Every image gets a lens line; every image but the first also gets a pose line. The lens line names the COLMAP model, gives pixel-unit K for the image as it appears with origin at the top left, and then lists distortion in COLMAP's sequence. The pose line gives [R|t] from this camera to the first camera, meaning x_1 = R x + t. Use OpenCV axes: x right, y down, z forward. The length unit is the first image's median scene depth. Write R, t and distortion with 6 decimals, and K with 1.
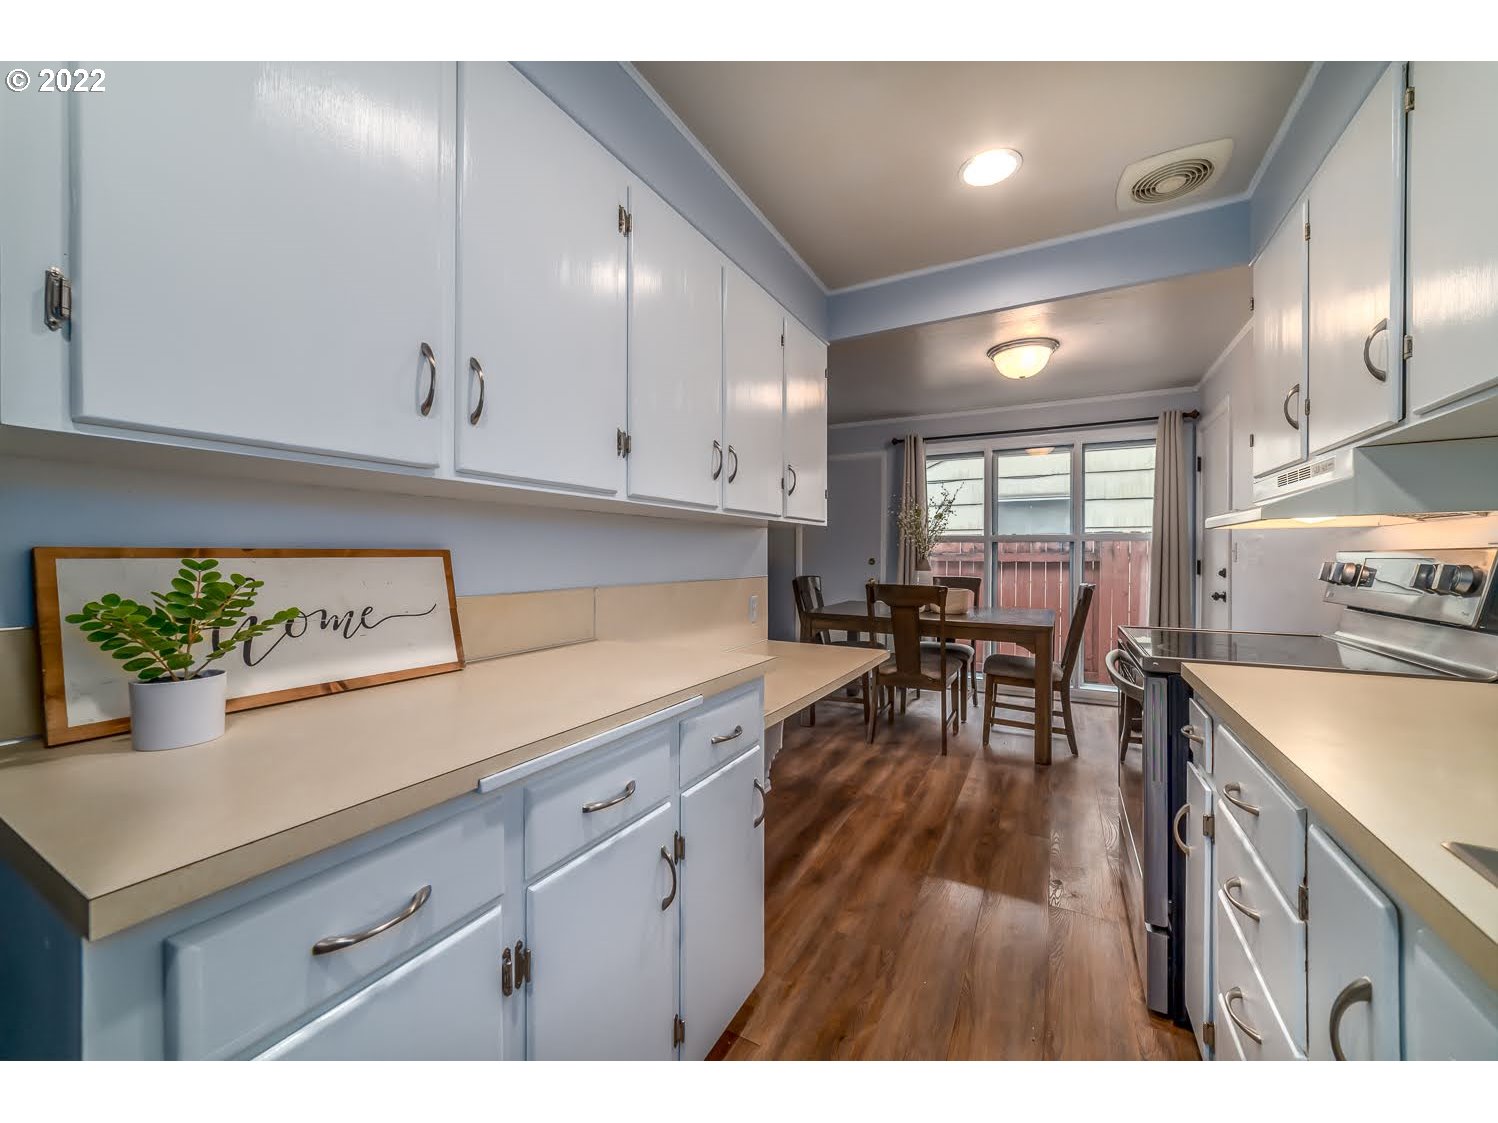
lens RADIAL K [[571.8, 0, 743.6], [0, 571.8, 558.1], [0, 0, 1]] dist [-0.016106, 0.004366]
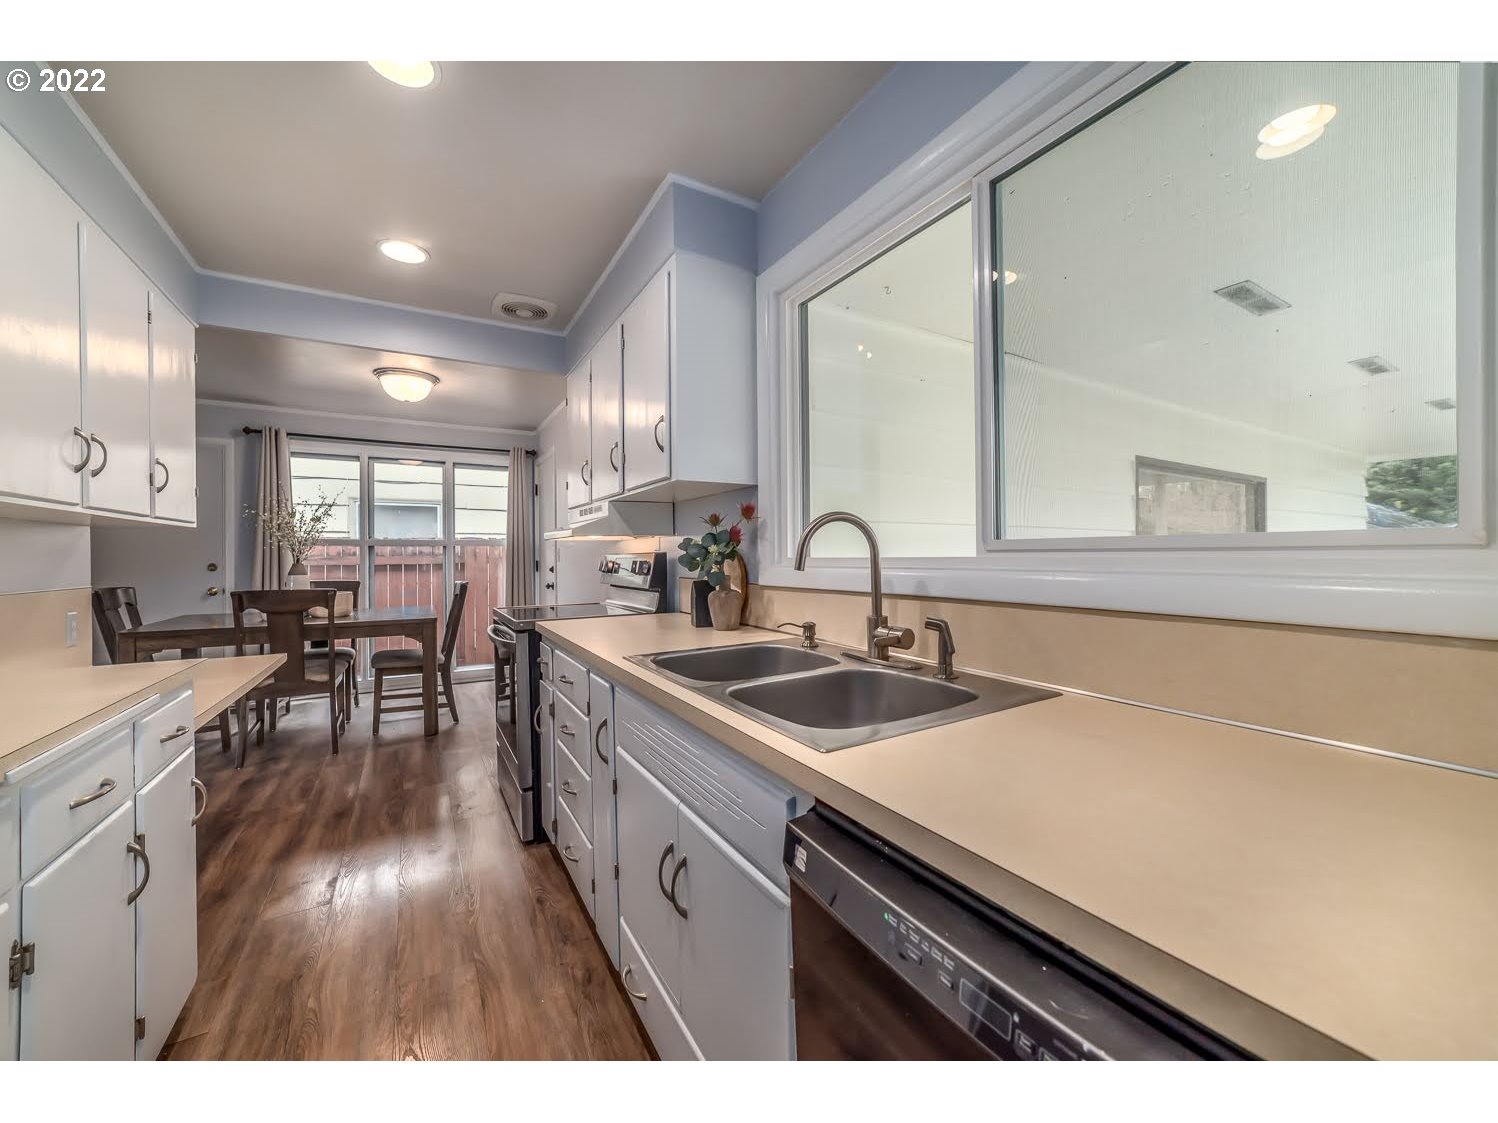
lens RADIAL K [[571.8, 0, 746.4], [0, 571.8, 558.7], [0, 0, 1]] dist [-0.016106, 0.004366]
pose [[0.510396, -0.009980, 0.859882, -0.179280], [0.012986, 0.999908, 0.003897, 0.000851], [-0.859841, 0.009177, 0.510479, -0.199141]]
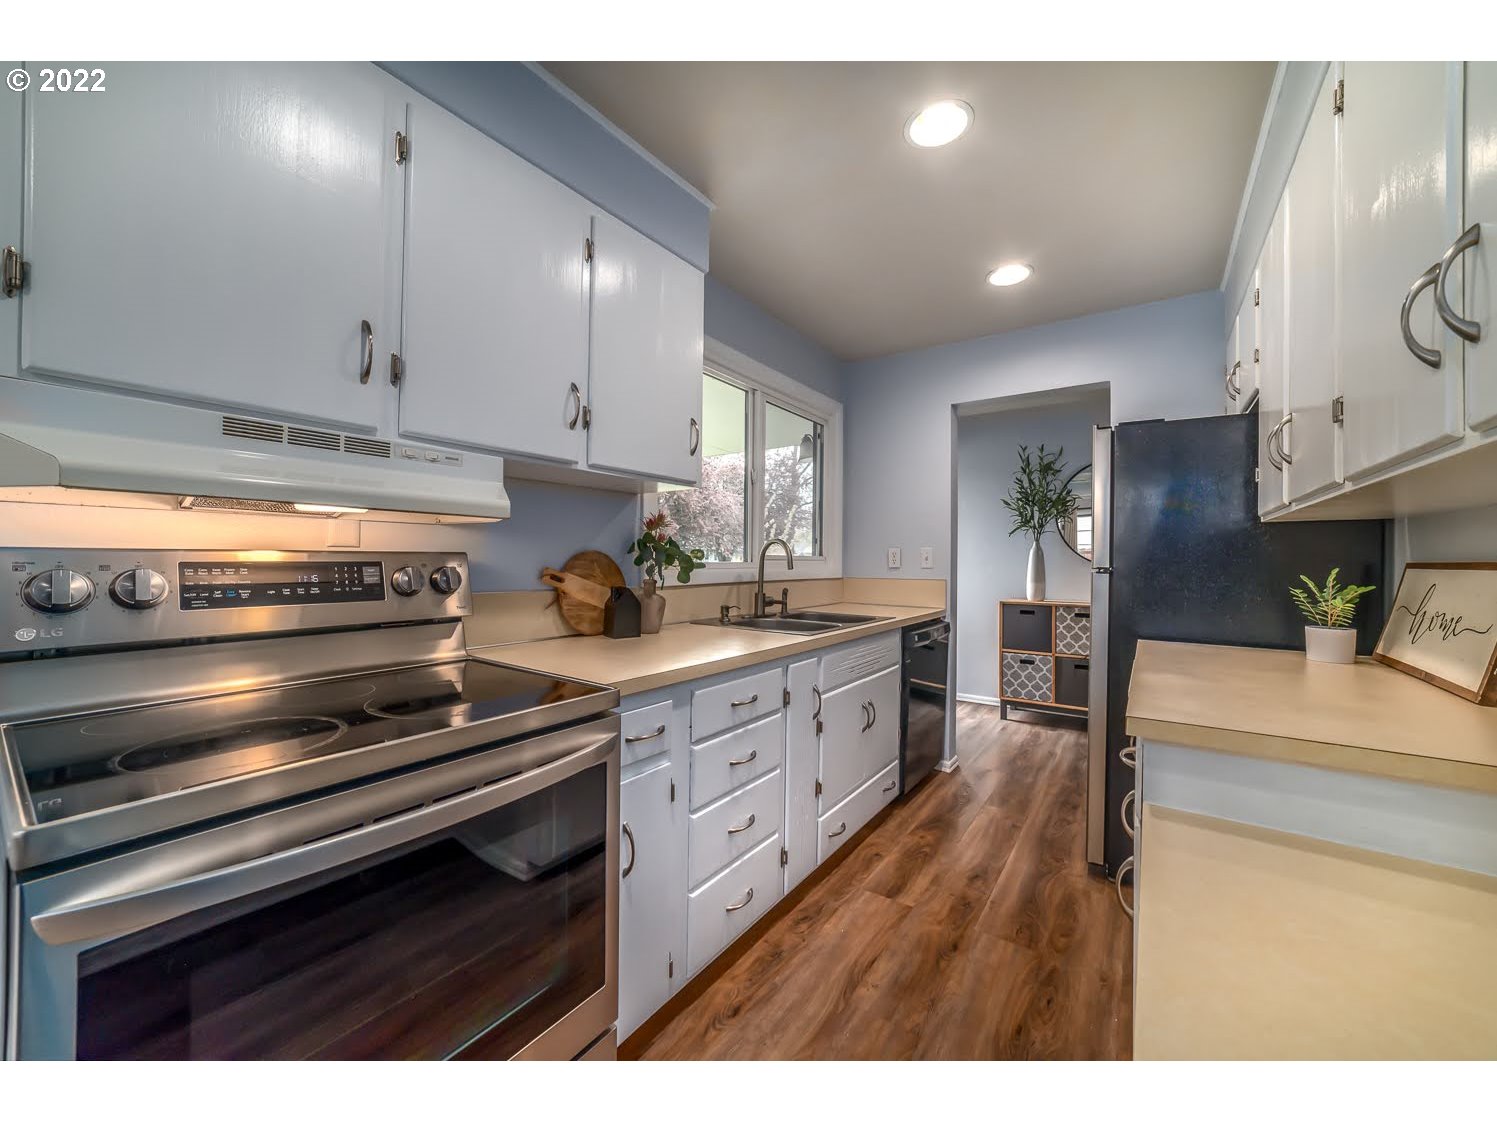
lens RADIAL K [[571.4, 0, 738.4], [0, 571.4, 558.8], [0, 0, 1]] dist [-0.016106, 0.004366]
pose [[-0.992310, -0.009222, 0.123431, 0.240618], [-0.008828, 0.999954, 0.003737, -0.006692], [-0.123460, 0.002618, -0.992346, 0.955422]]
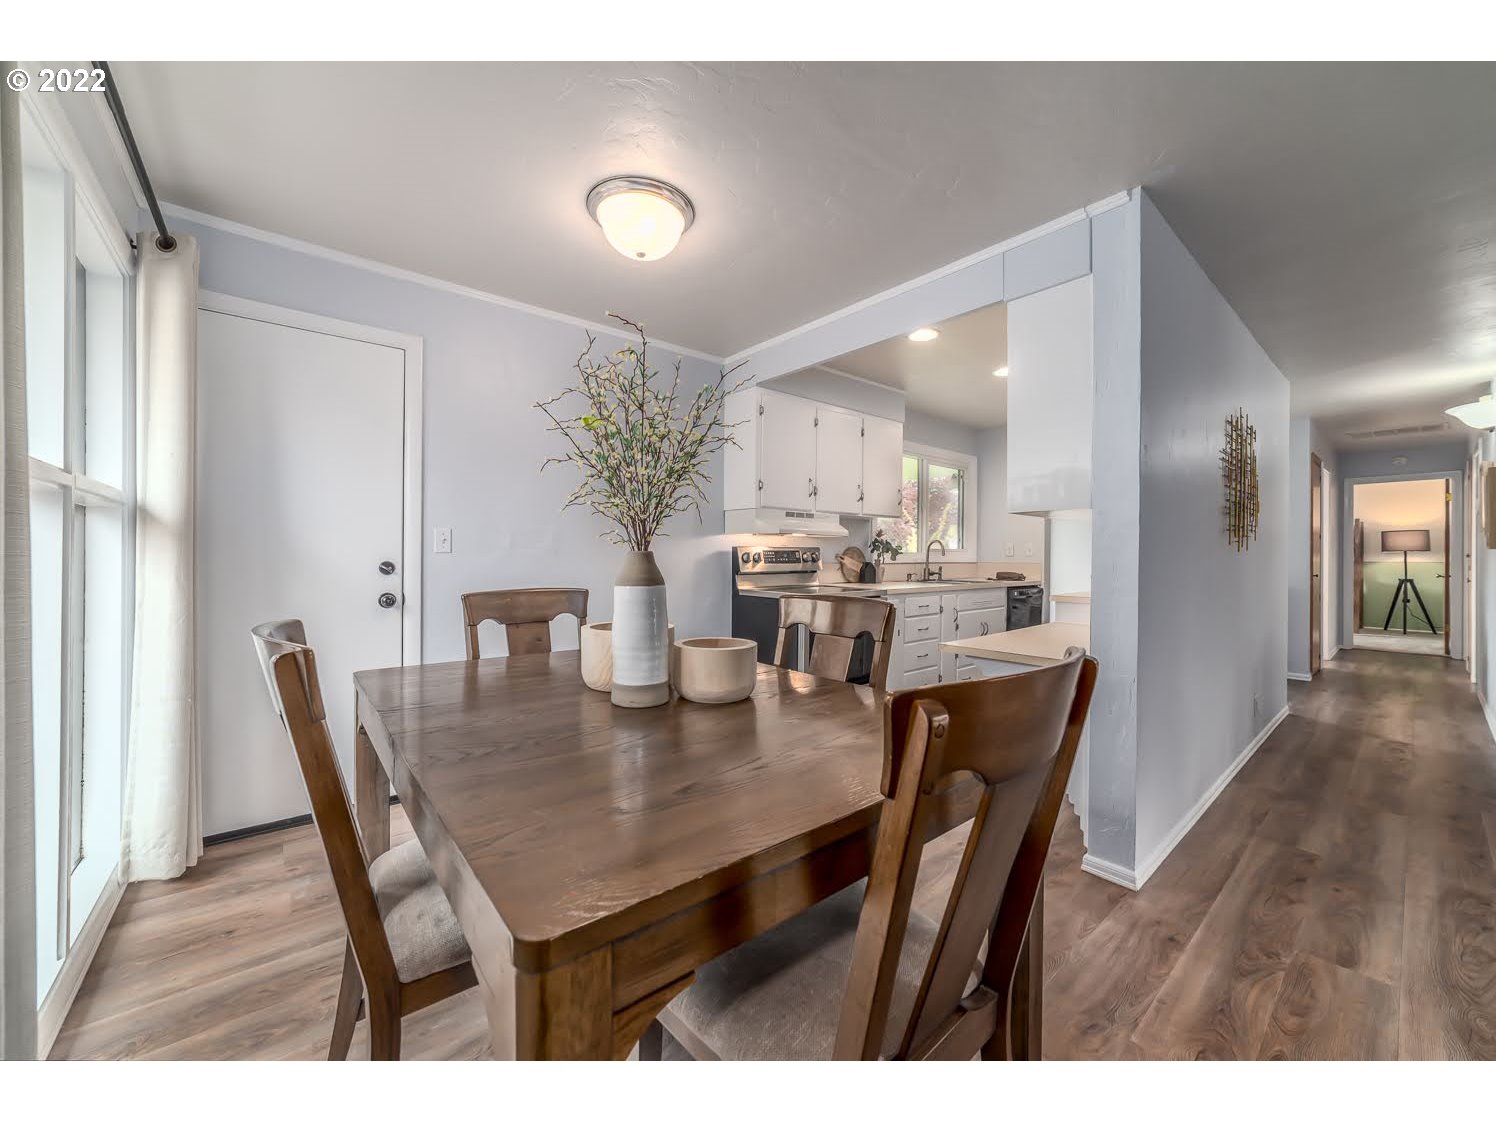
lens RADIAL K [[571.0, 0, 746.0], [0, 571.0, 553.8], [0, 0, 1]] dist [-0.016106, 0.004366]
pose [[-0.932281, -0.006416, 0.361679, 0.200902], [-0.004988, 0.999976, 0.004880, 0.002091], [-0.361701, 0.002745, -0.932290, 1.939075]]
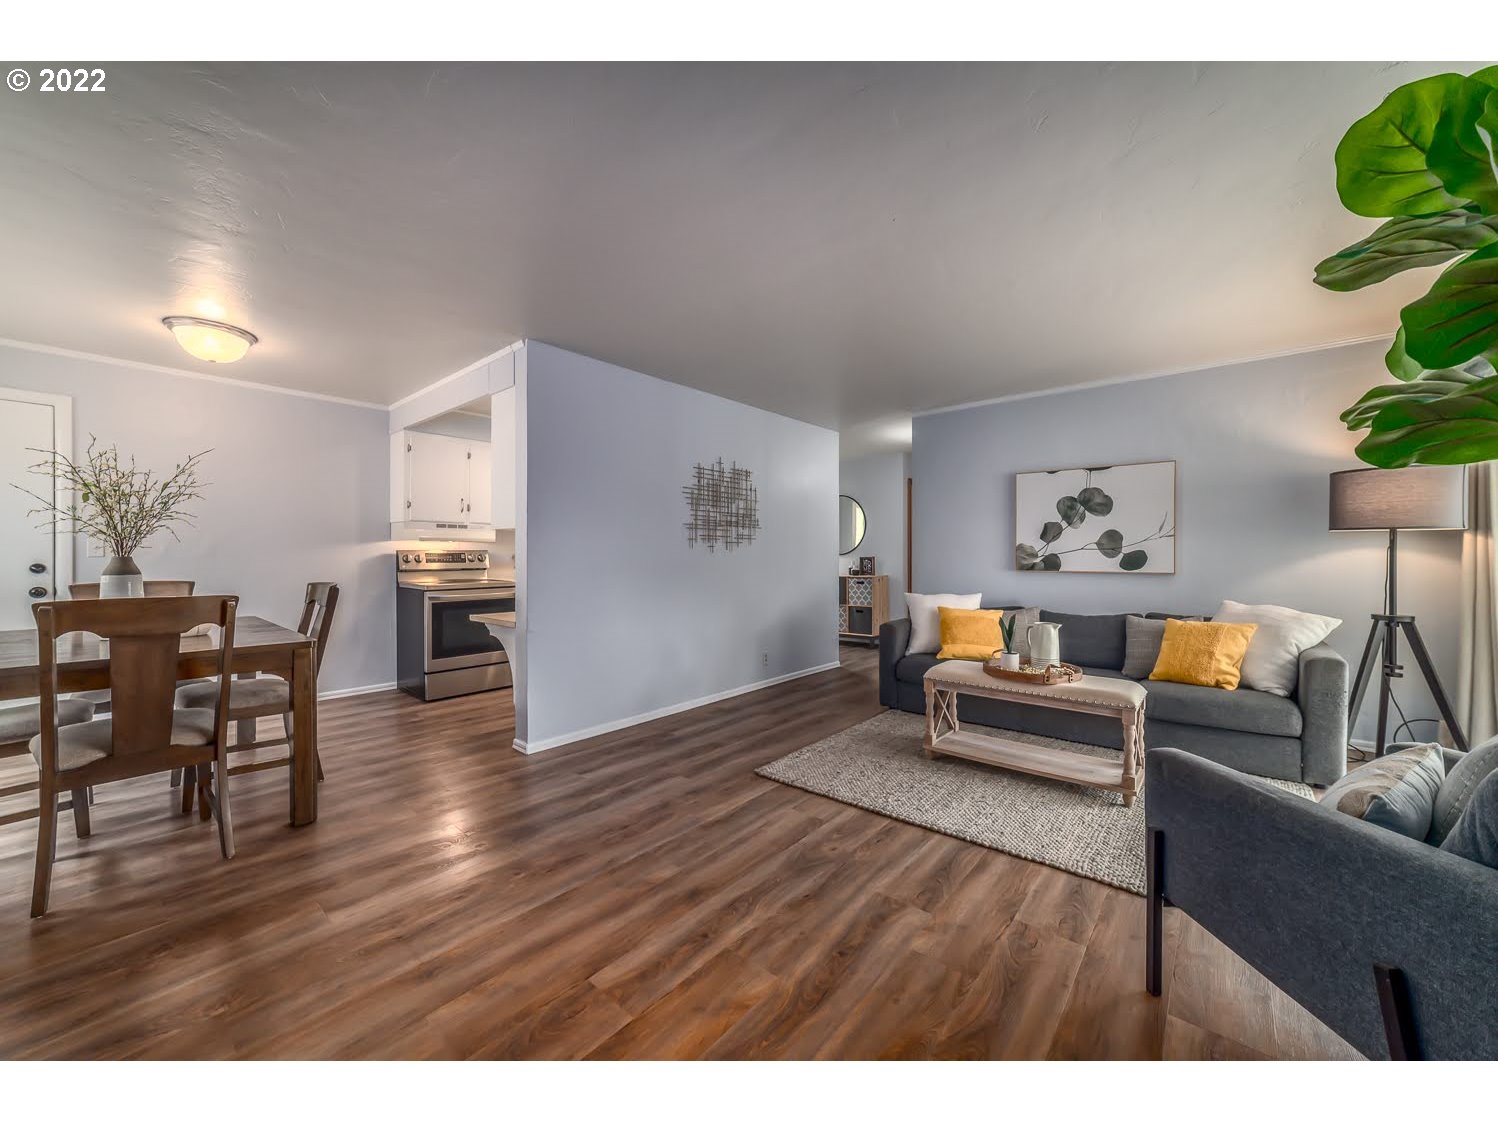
lens RADIAL K [[571.8, 0, 749.3], [0, 571.8, 555.3], [0, 0, 1]] dist [-0.016106, 0.004366]
pose [[-0.979699, -0.003790, 0.200440, -0.713454], [-0.001938, 0.999954, 0.009432, -0.011241], [-0.200466, 0.008852, -0.979661, 2.193102]]
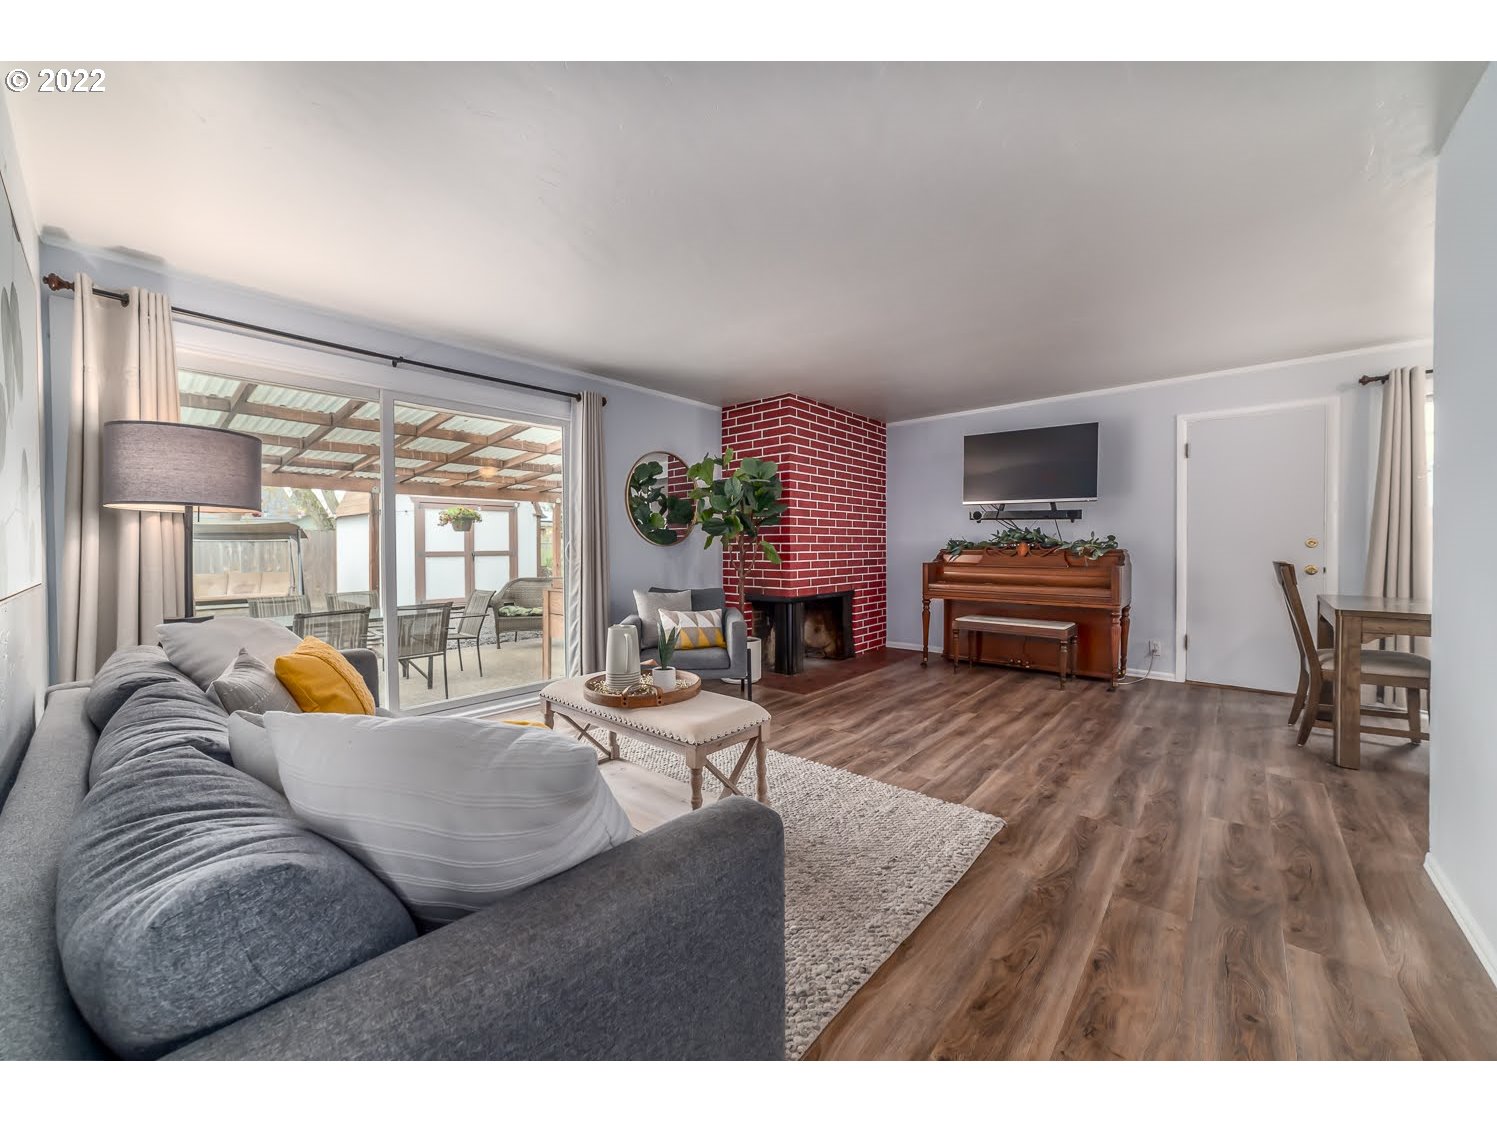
lens RADIAL K [[571.4, 0, 747.3], [0, 571.4, 559.2], [0, 0, 1]] dist [-0.016106, 0.004366]
pose [[0.977107, -0.009677, -0.212527, -0.692201], [0.012686, 0.999838, 0.012799, 0.014913], [0.212369, -0.015203, 0.977071, 0.215933]]
